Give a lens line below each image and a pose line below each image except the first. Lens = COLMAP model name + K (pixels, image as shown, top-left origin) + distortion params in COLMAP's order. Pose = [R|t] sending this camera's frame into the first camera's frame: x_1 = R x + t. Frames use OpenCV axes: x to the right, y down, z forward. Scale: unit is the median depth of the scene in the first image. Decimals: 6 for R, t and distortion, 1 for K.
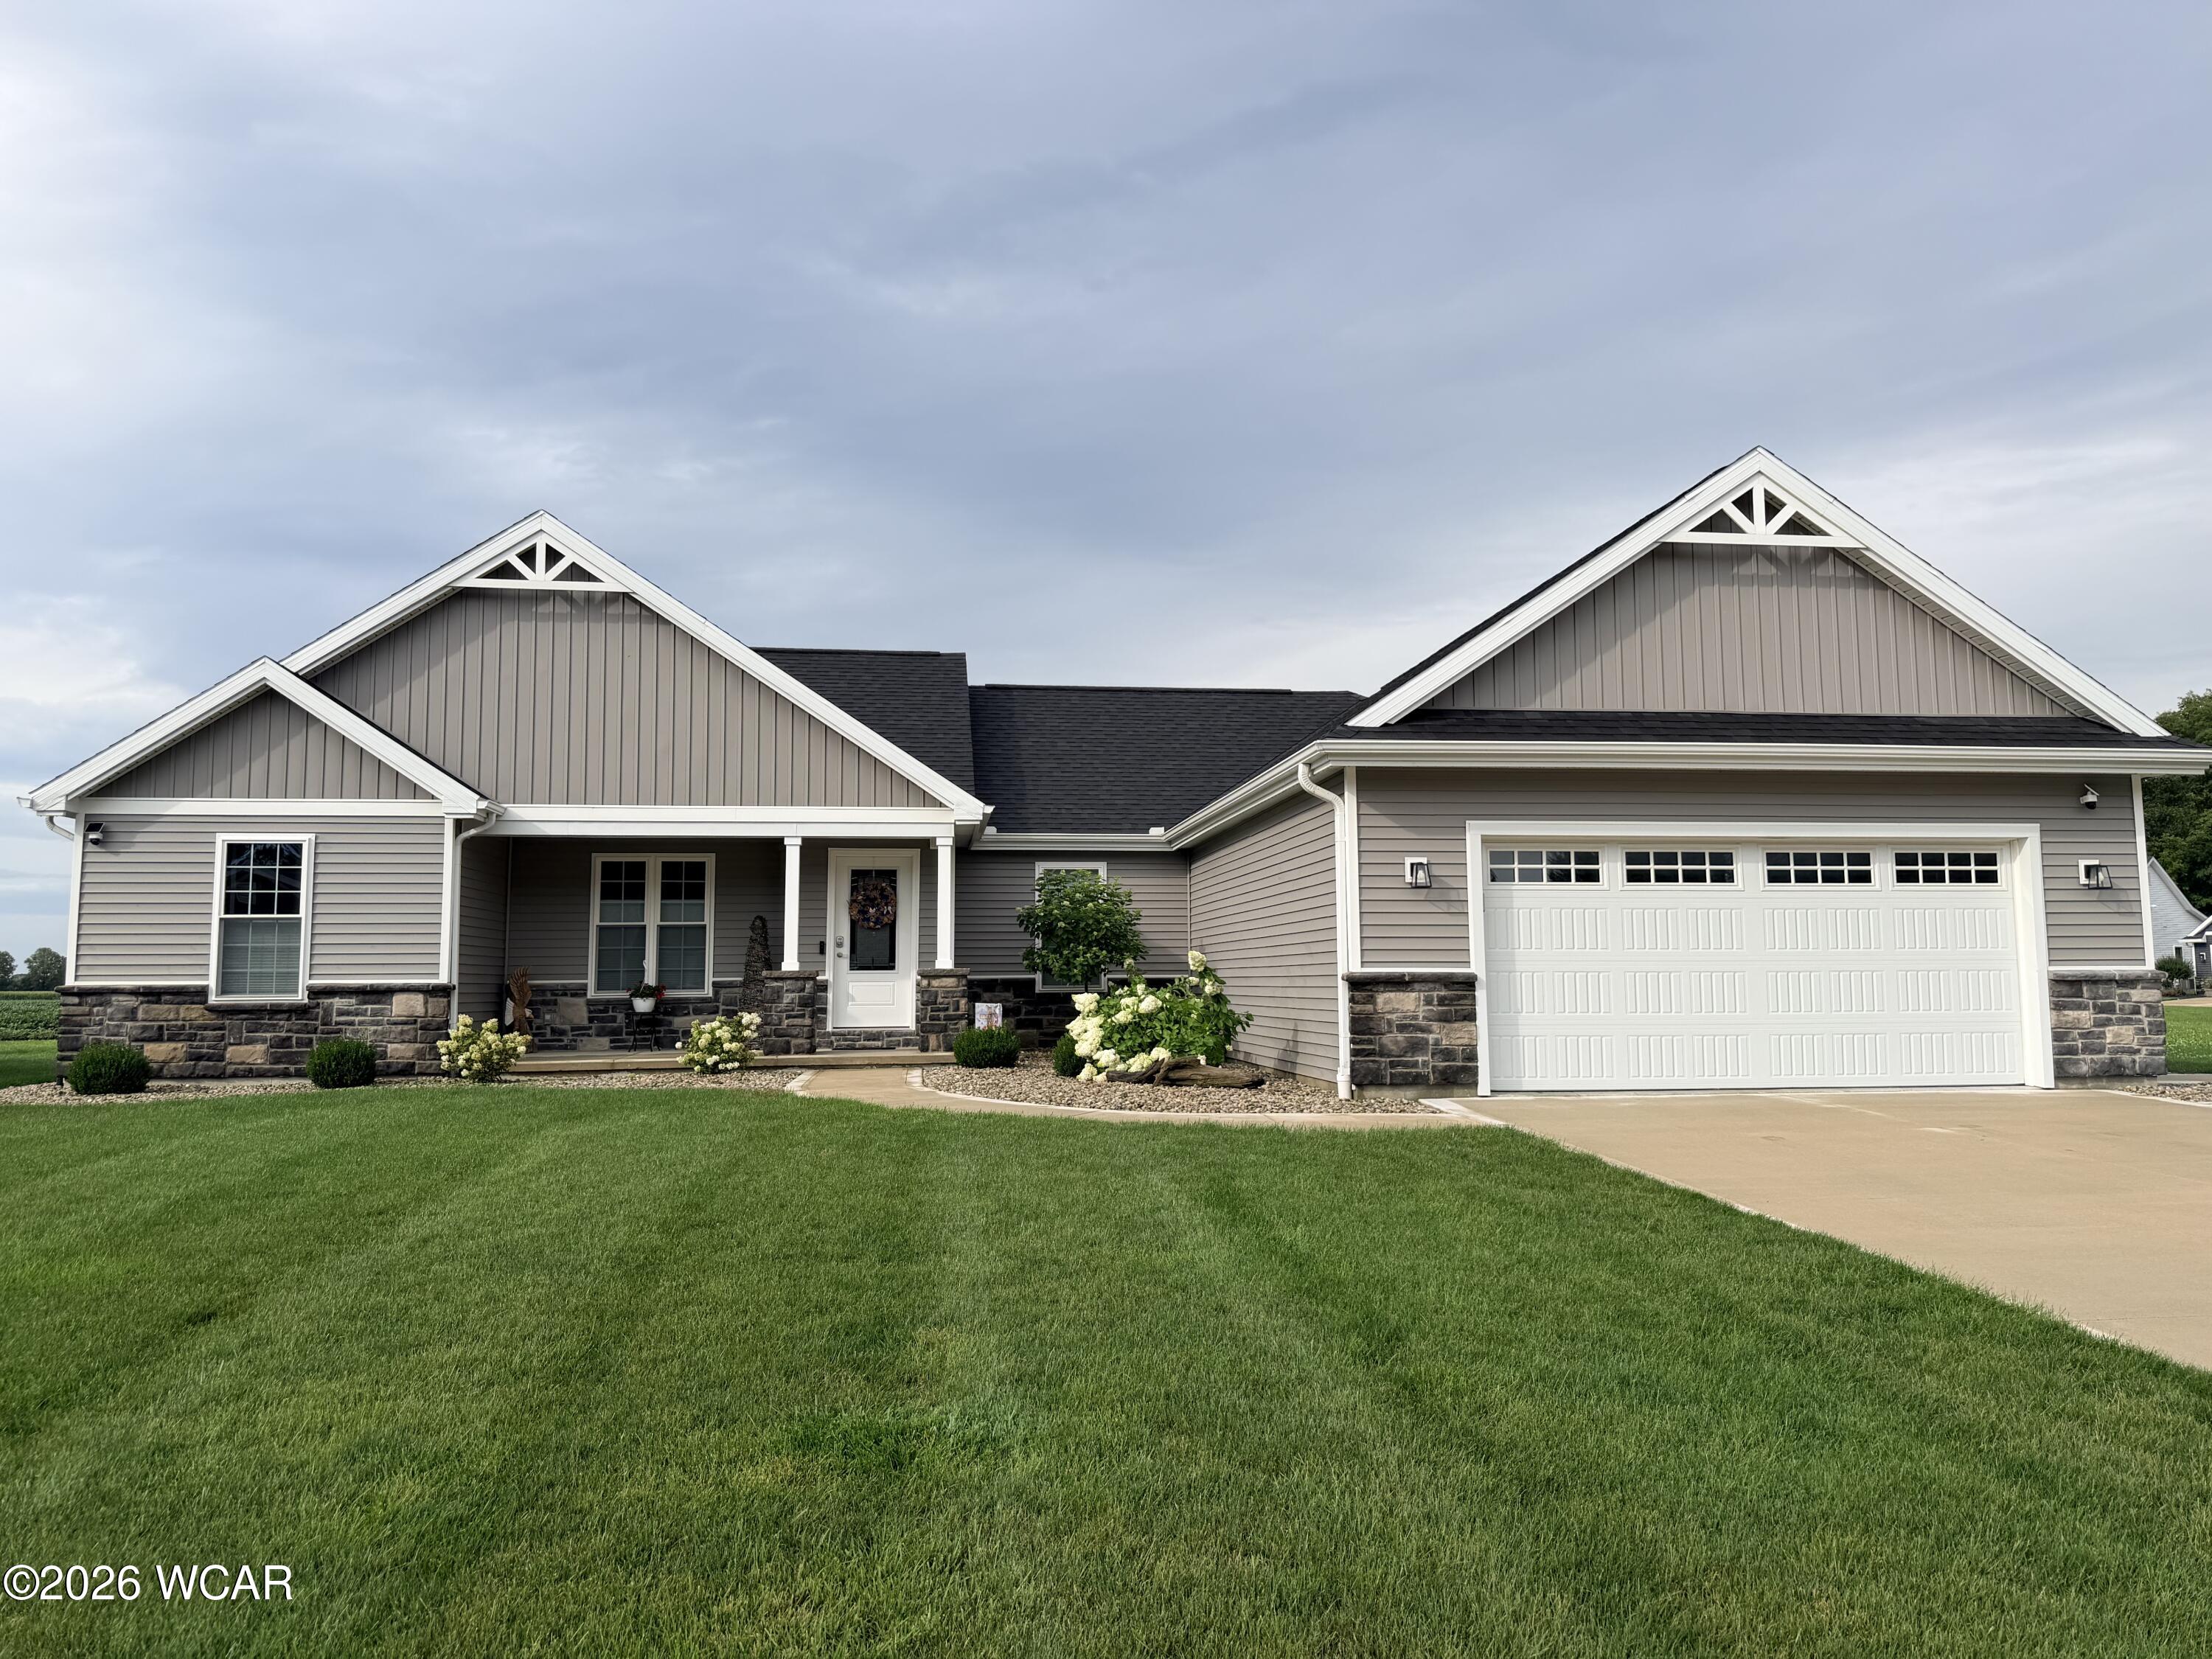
lens RADIAL K [[1521.9, 0, 1106.0], [0, 1521.9, 829.5], [0, 0, 1]] dist [0.121697, -0.177576]
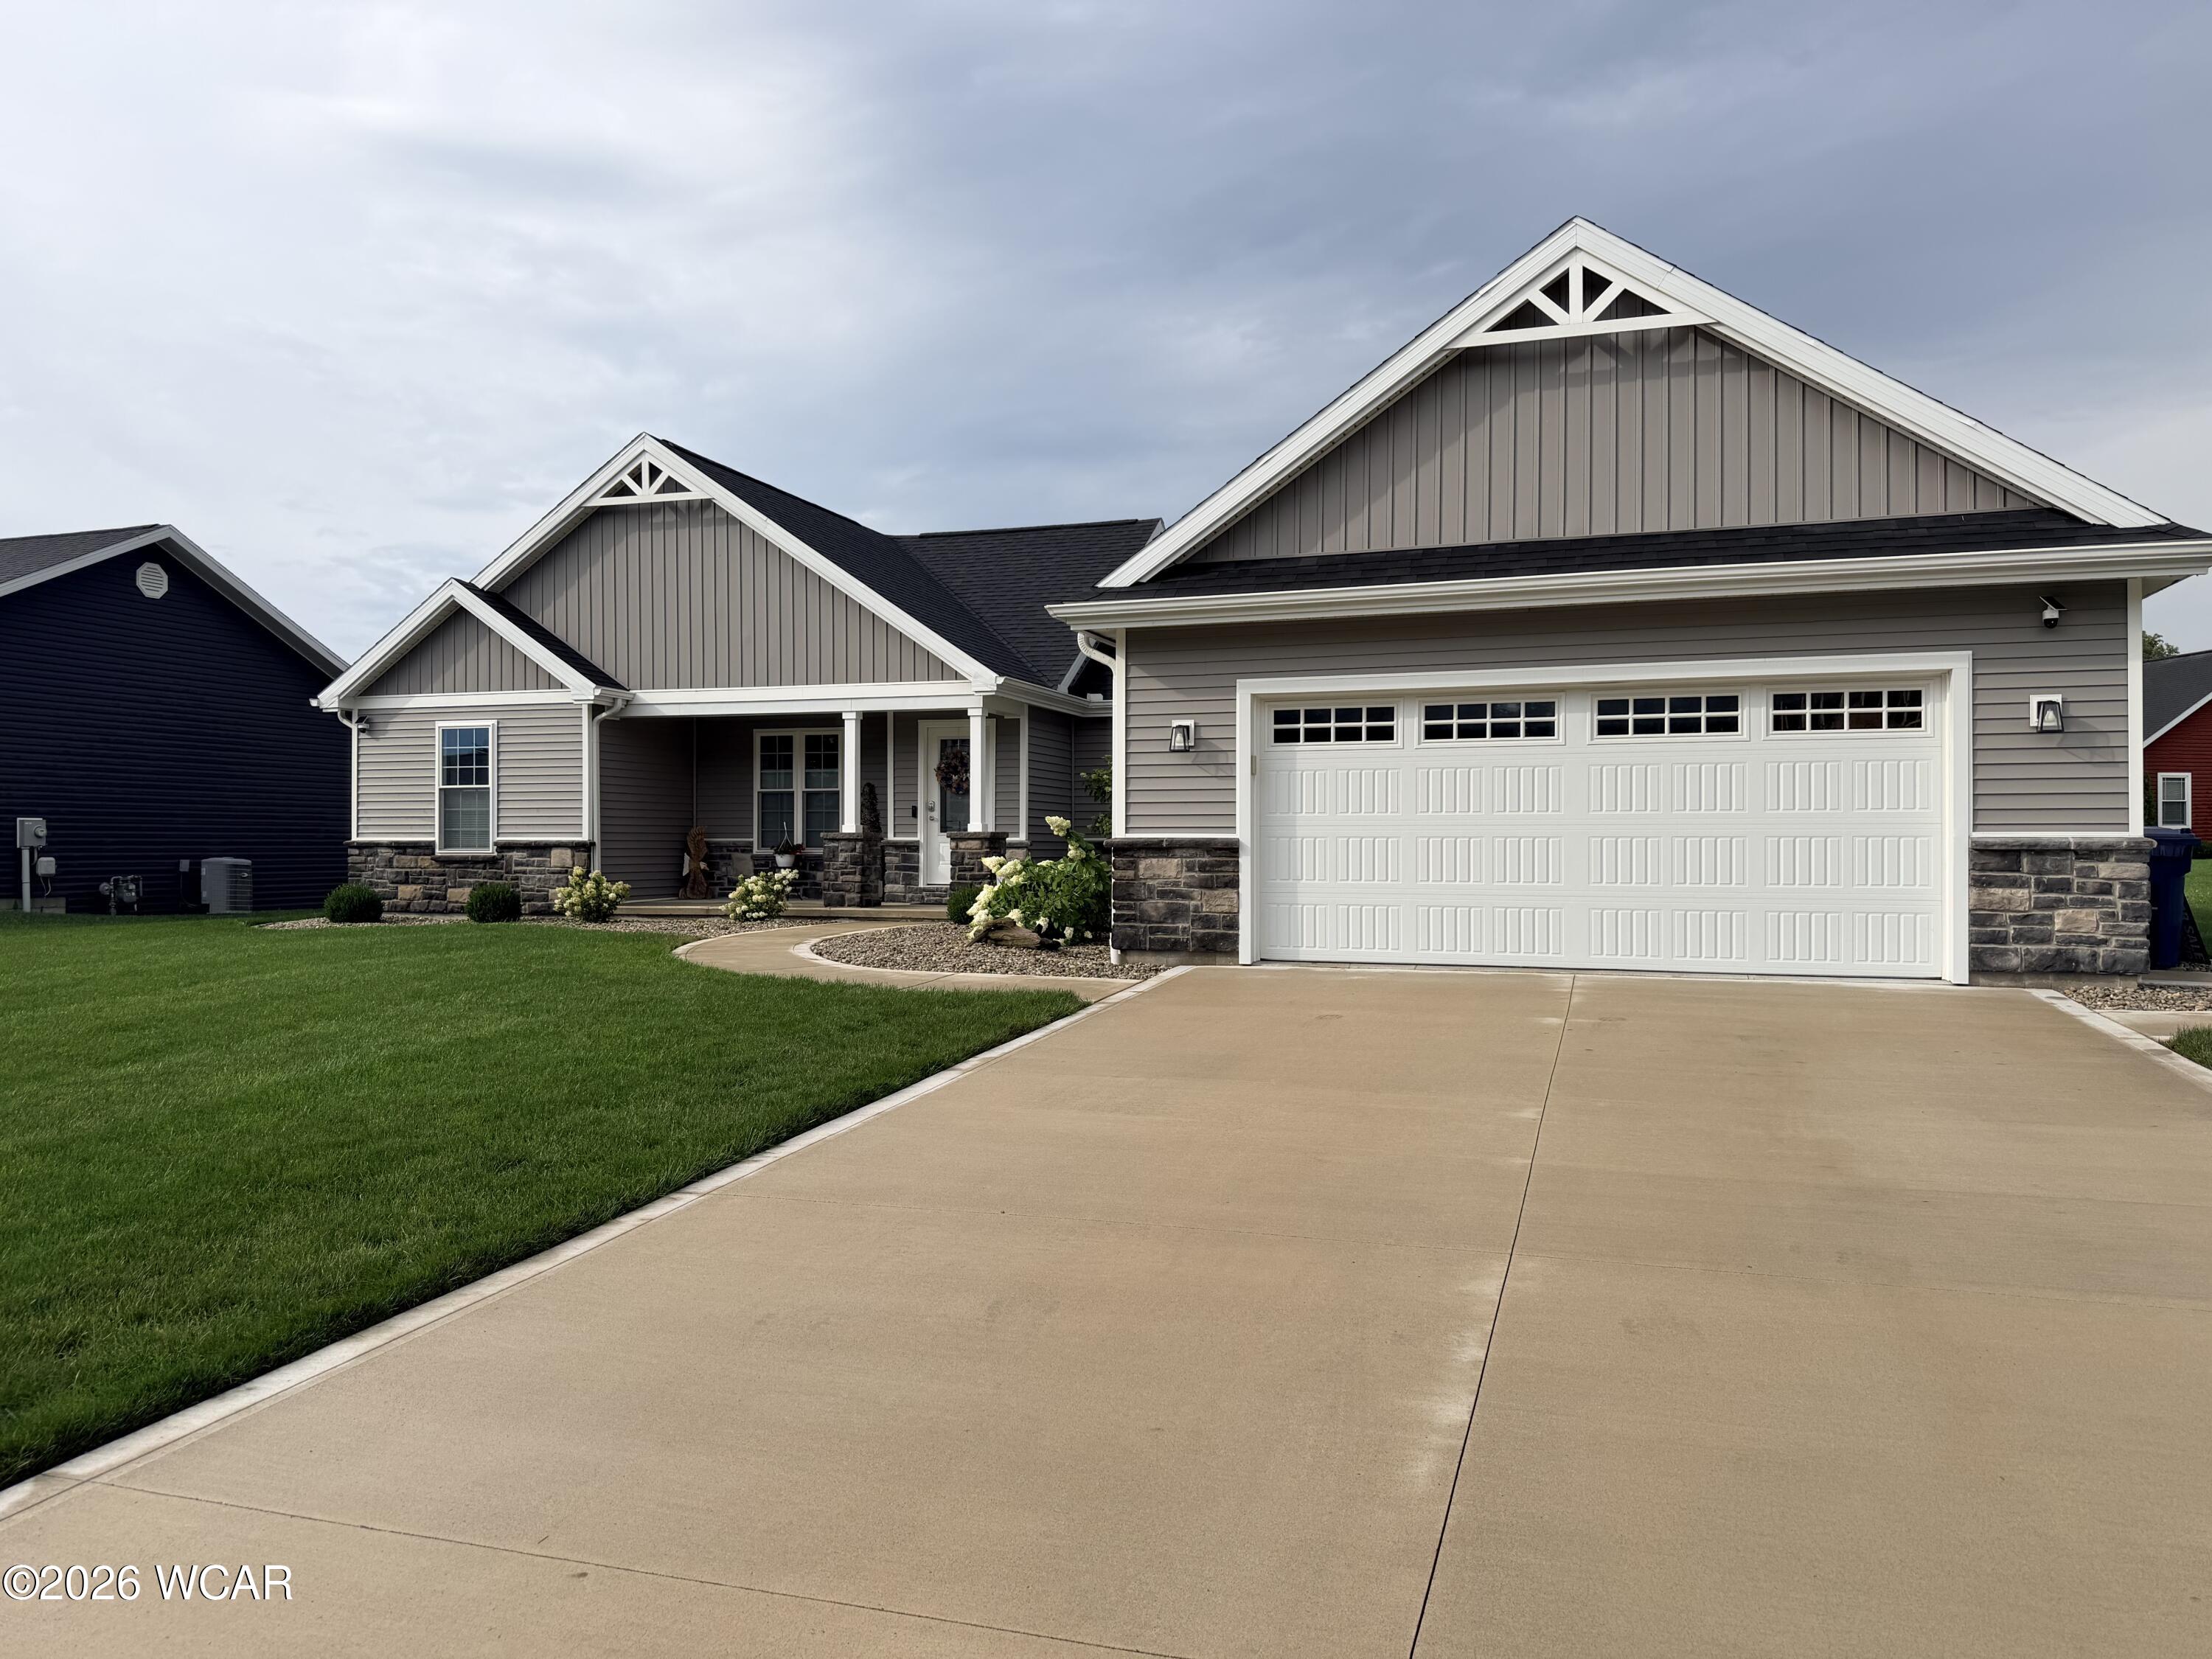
lens RADIAL K [[1521.9, 0, 1106.0], [0, 1521.9, 829.5], [0, 0, 1]] dist [0.121697, -0.177576]
pose [[0.904820, 0.002794, -0.425786, 0.469640], [0.036741, 0.995736, 0.084611, 0.003394], [0.424207, -0.092202, 0.900859, 0.087045]]
